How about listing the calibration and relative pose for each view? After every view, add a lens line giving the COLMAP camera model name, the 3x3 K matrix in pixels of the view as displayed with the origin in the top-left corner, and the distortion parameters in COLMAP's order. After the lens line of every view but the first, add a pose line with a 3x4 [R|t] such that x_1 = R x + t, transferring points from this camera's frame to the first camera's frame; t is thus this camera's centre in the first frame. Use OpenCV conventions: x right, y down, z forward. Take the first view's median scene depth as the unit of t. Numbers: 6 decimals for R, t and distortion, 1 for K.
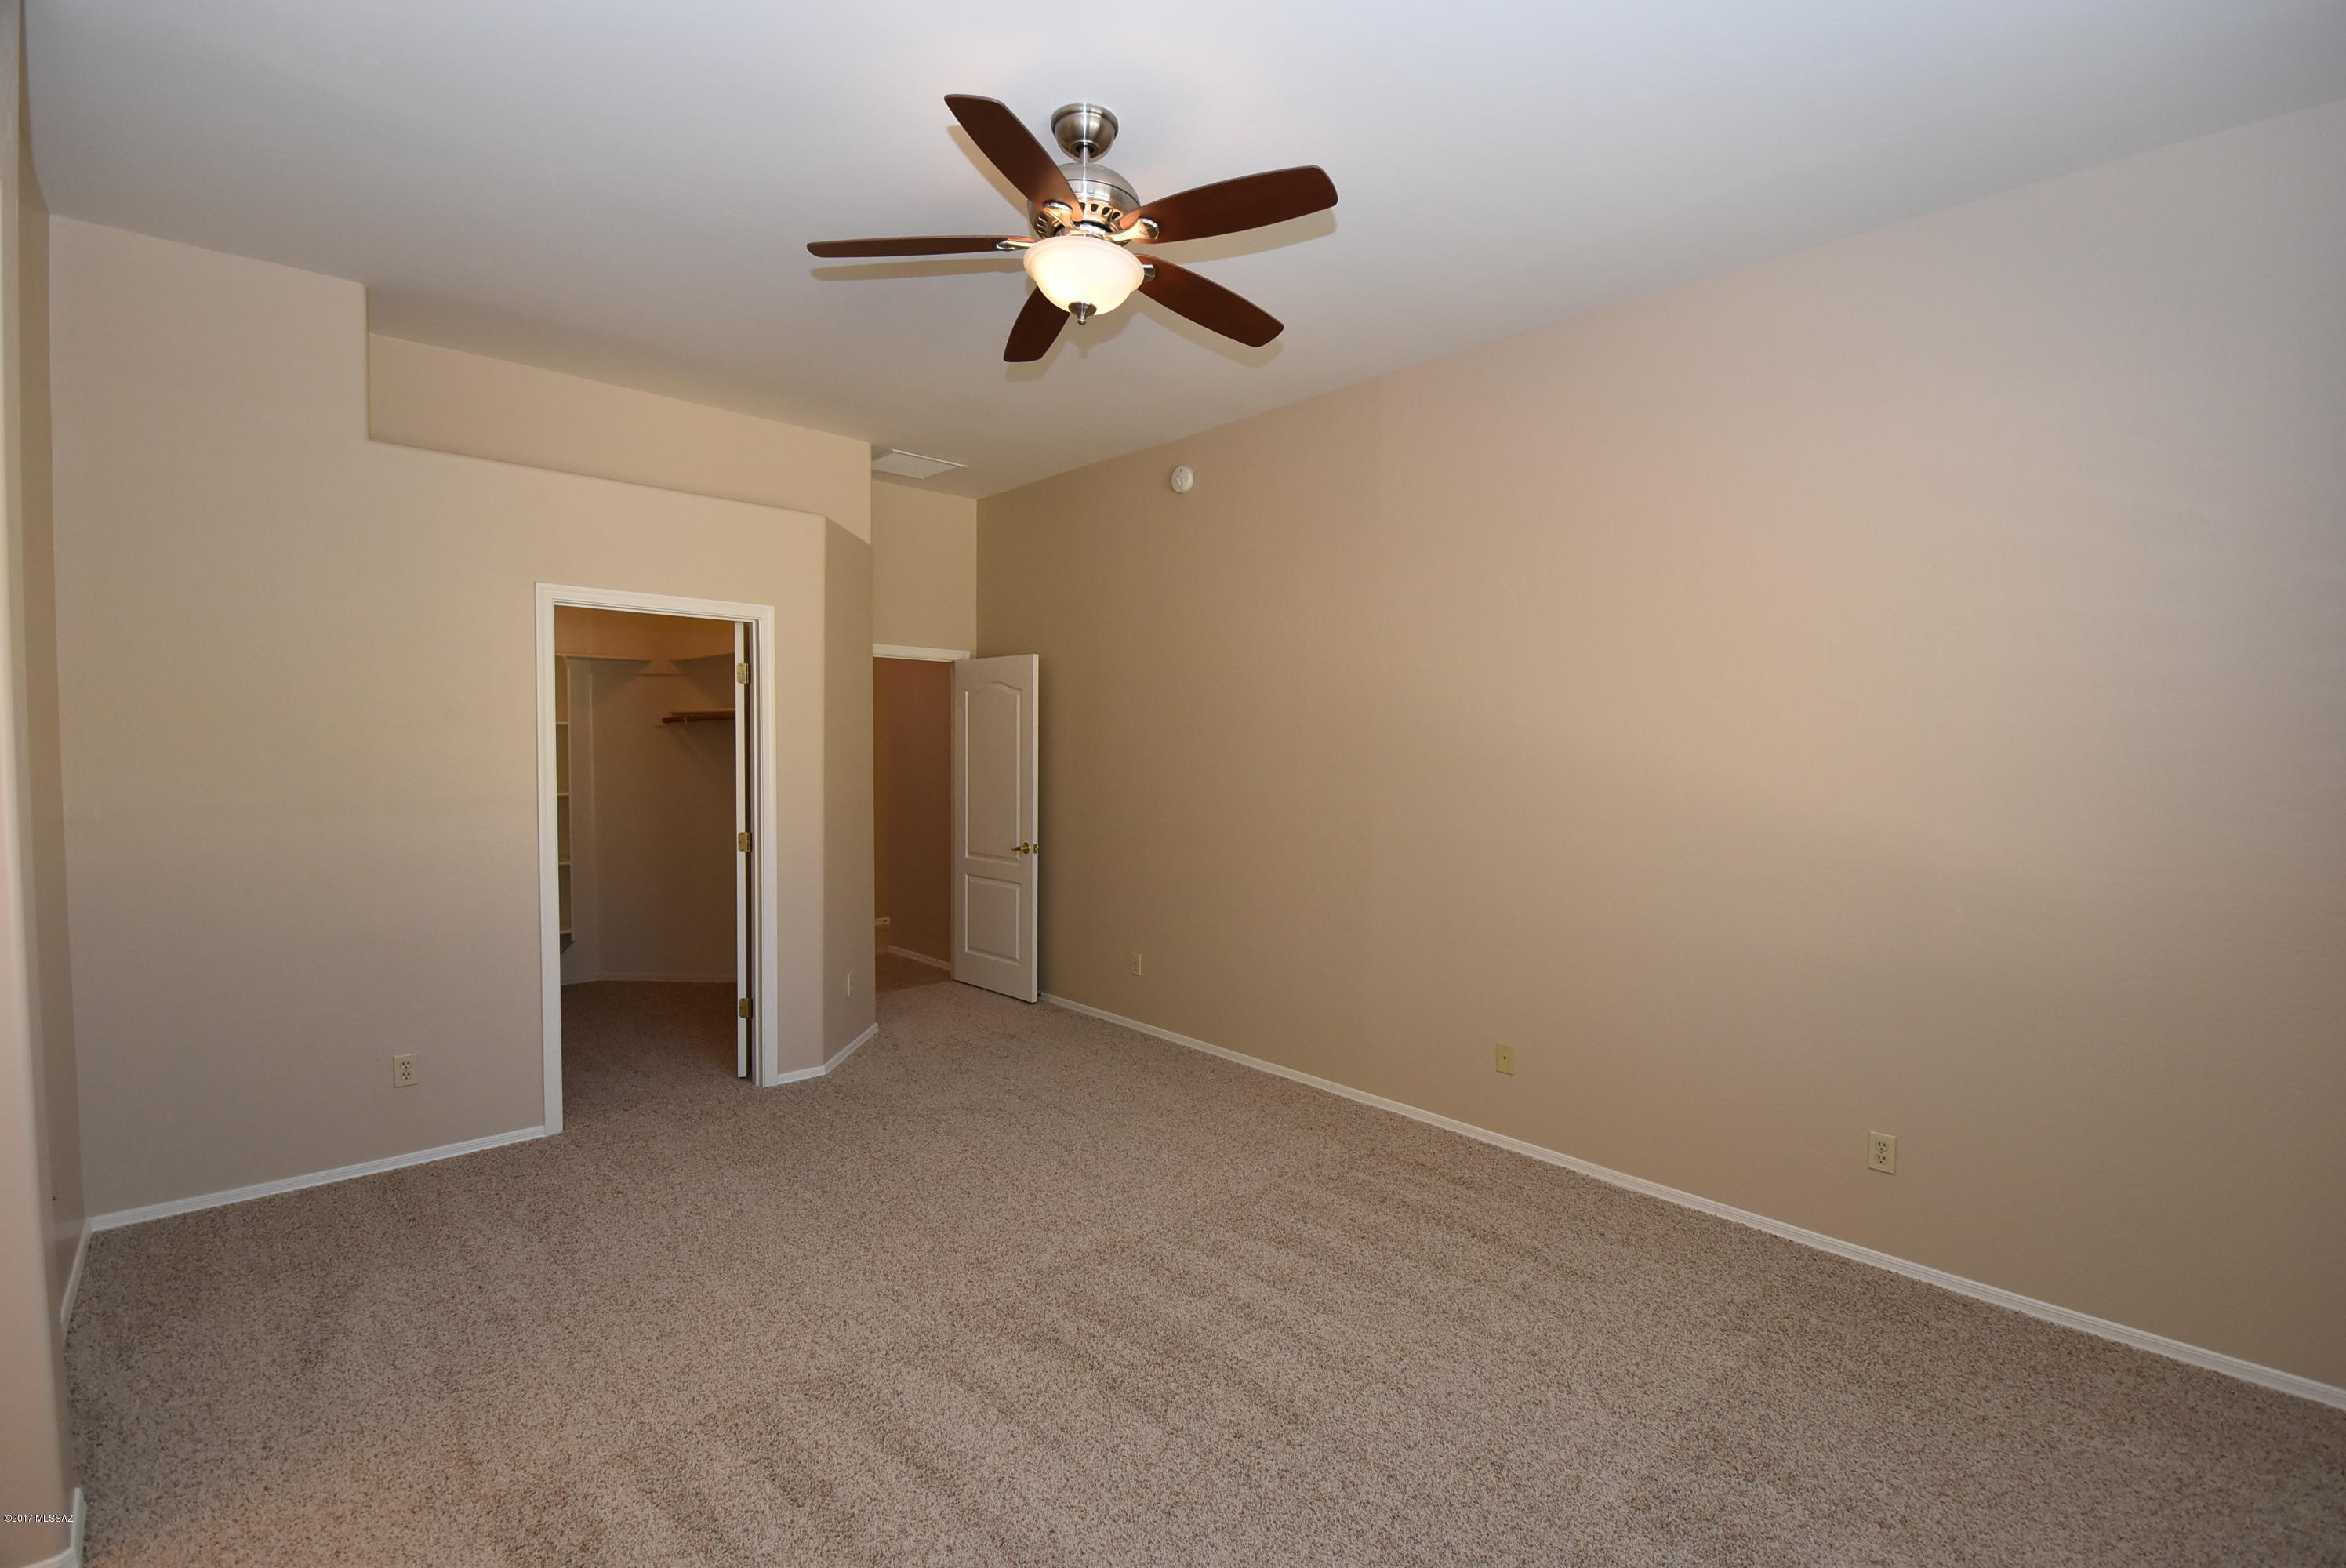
lens RADIAL K [[1033.4, 0, 1194.7], [0, 1033.4, 788.2], [0, 0, 1]] dist [0.000206, -0.012669]
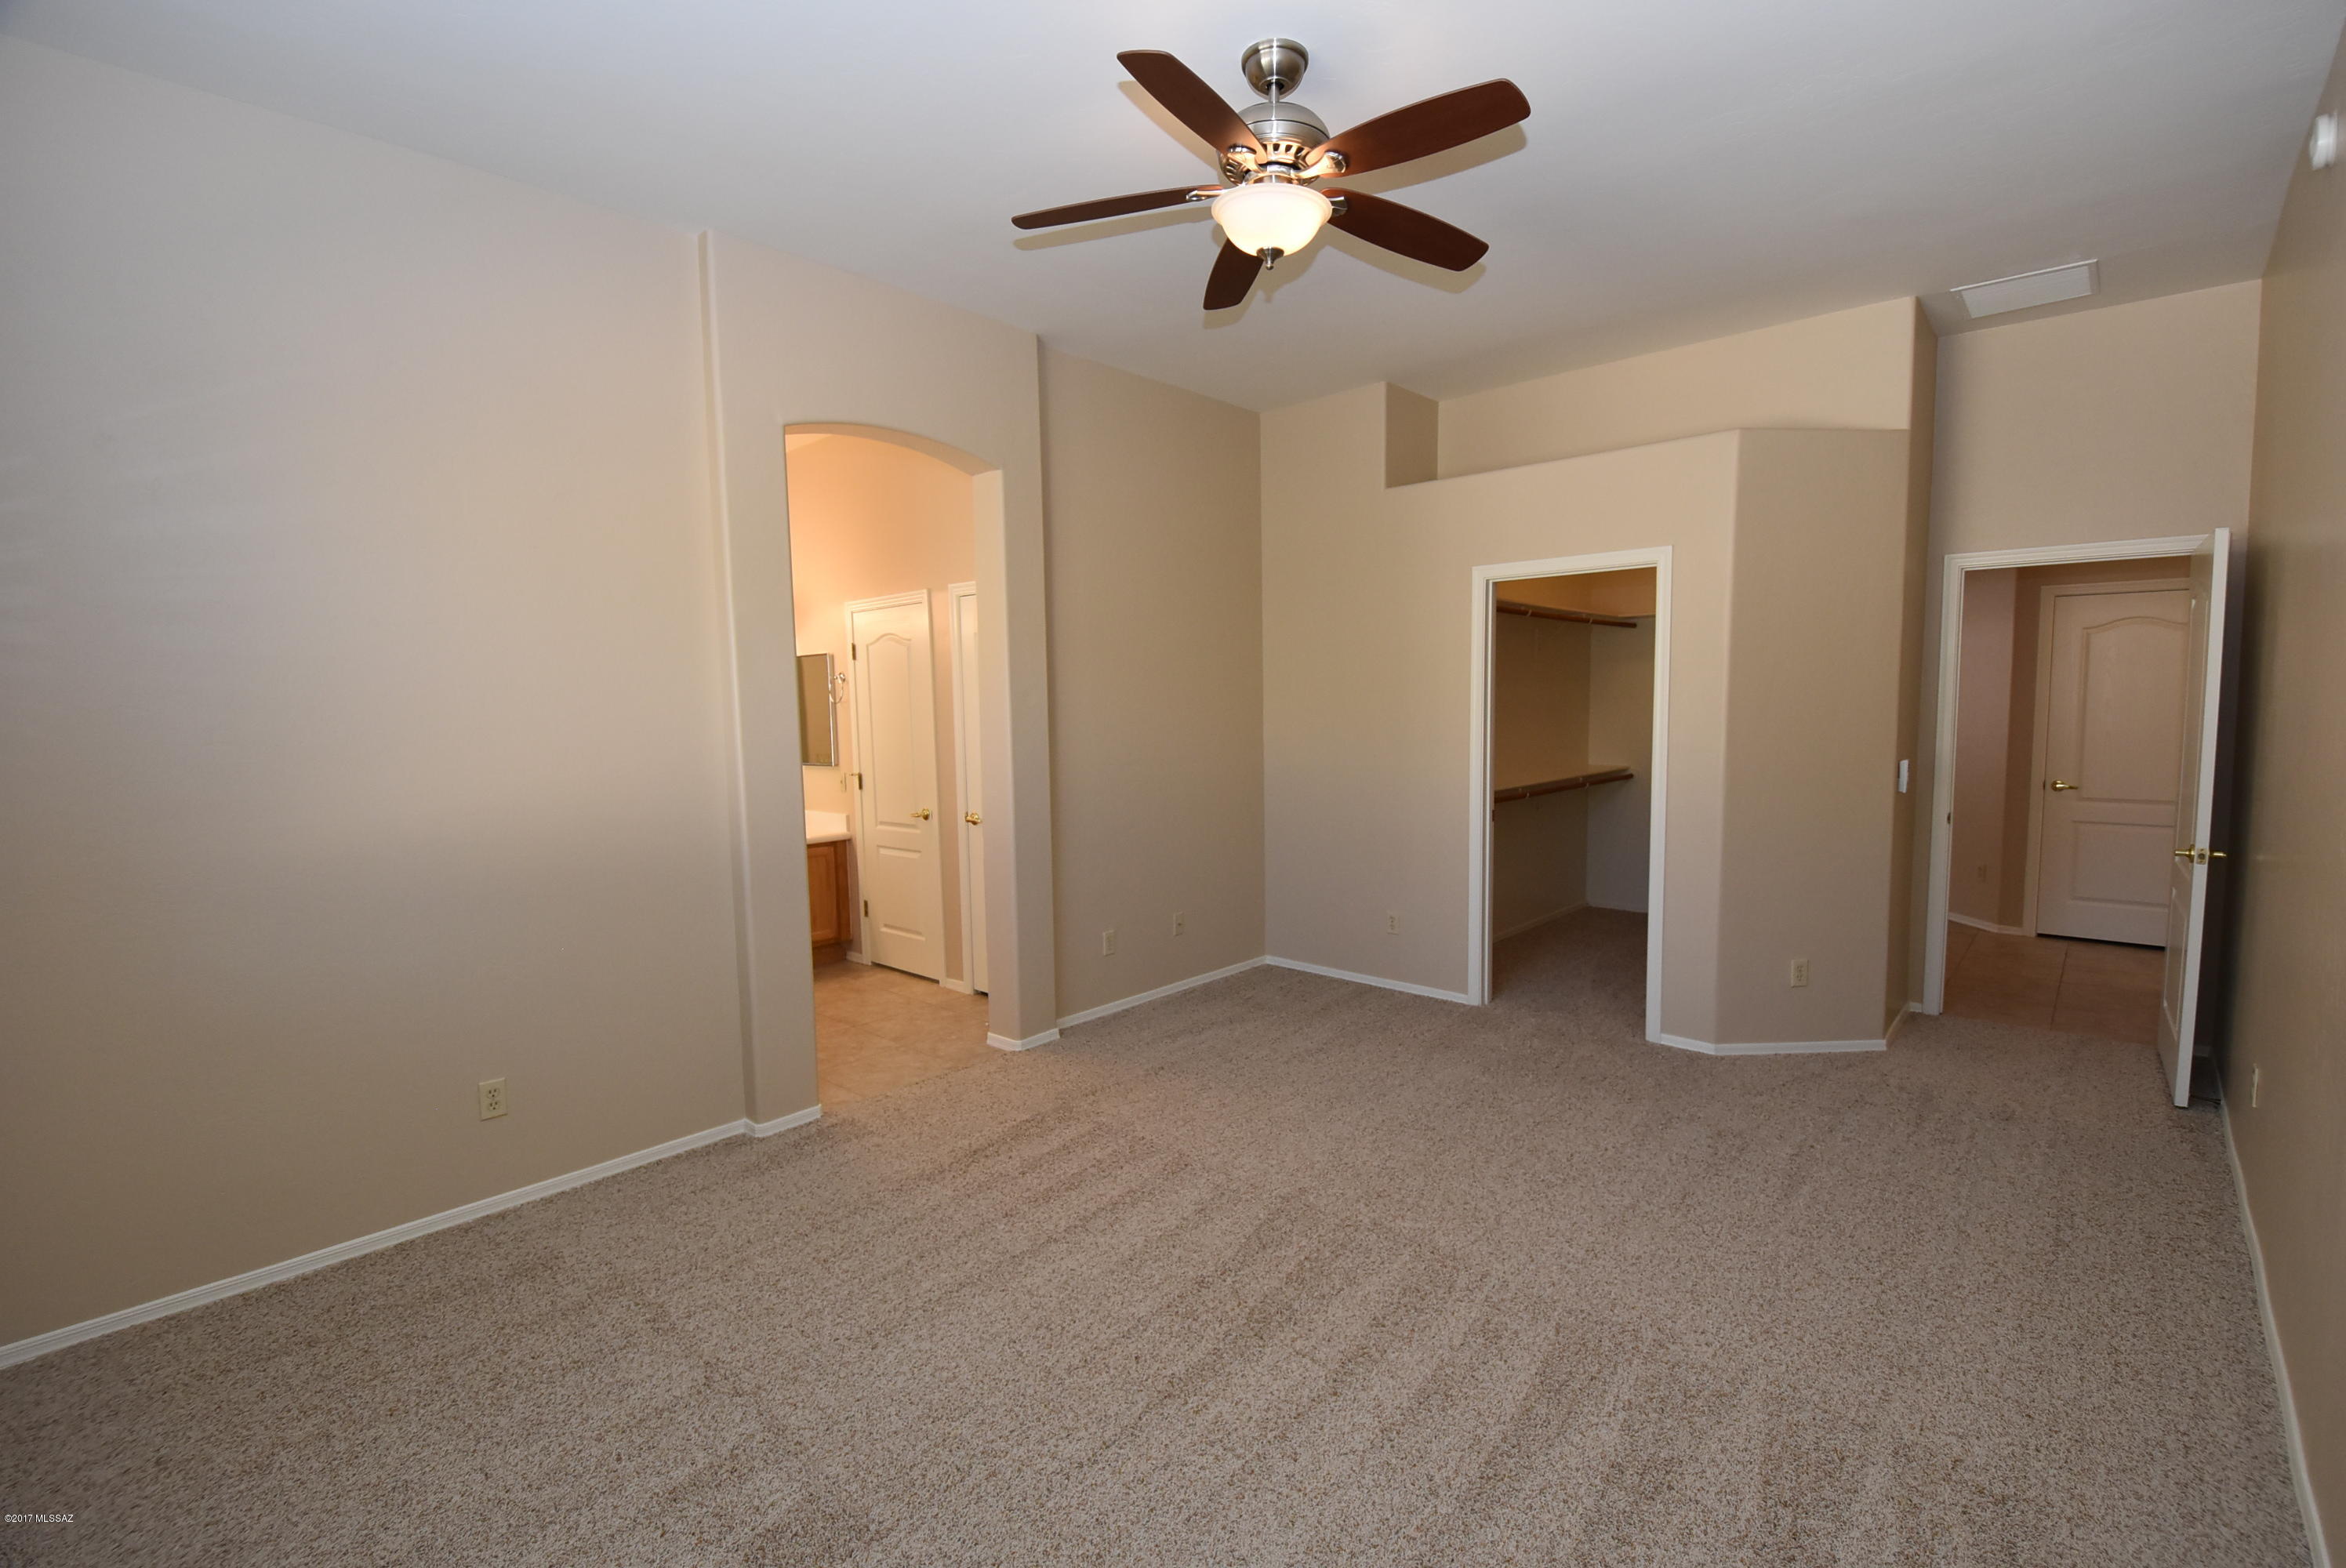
lens RADIAL K [[1033.4, 0, 1187.6], [0, 1033.4, 794.3], [0, 0, 1]] dist [0.000206, -0.012669]
pose [[0.074453, 0.083914, -0.993688, 0.508339], [-0.032946, 0.996116, 0.081650, -0.011381], [0.996680, 0.026658, 0.076928, 0.472868]]
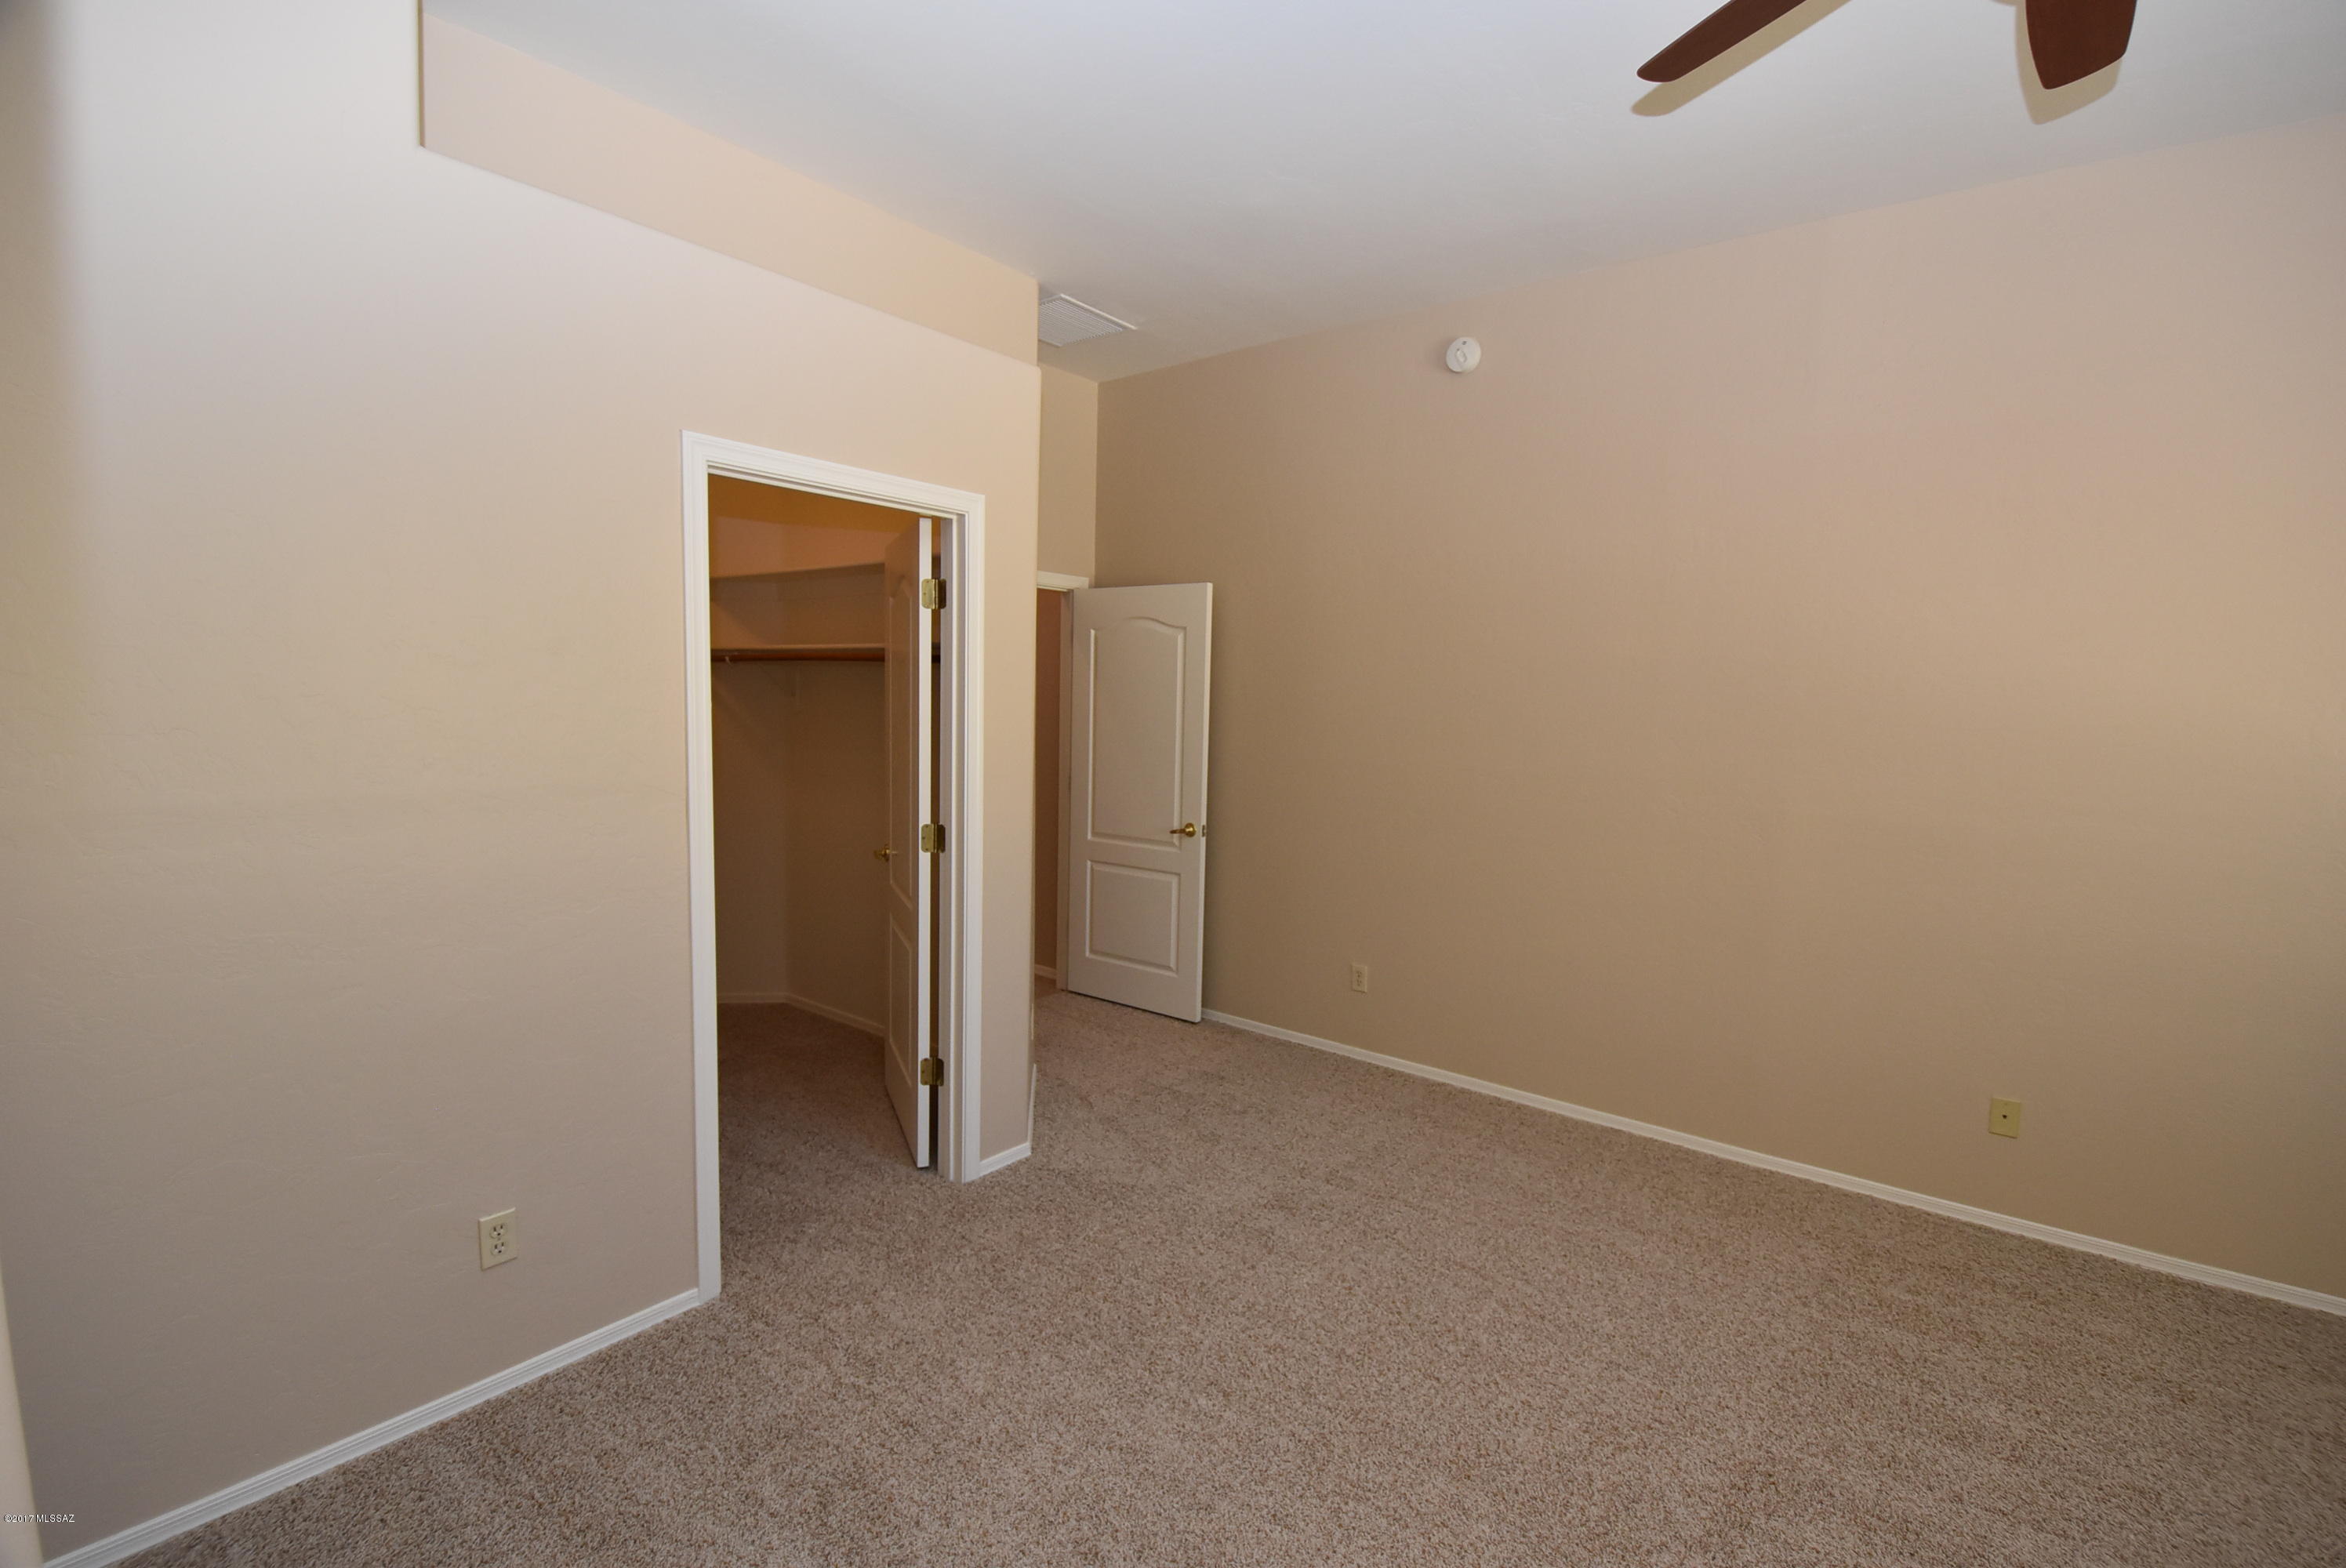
lens RADIAL K [[1033.4, 0, 1196.6], [0, 1033.4, 793.6], [0, 0, 1]] dist [0.000206, -0.012669]
pose [[0.989974, 0.000711, 0.141249, -0.354715], [-0.008434, 0.998501, 0.054087, -0.016826], [-0.140999, -0.054736, 0.988495, 0.286716]]
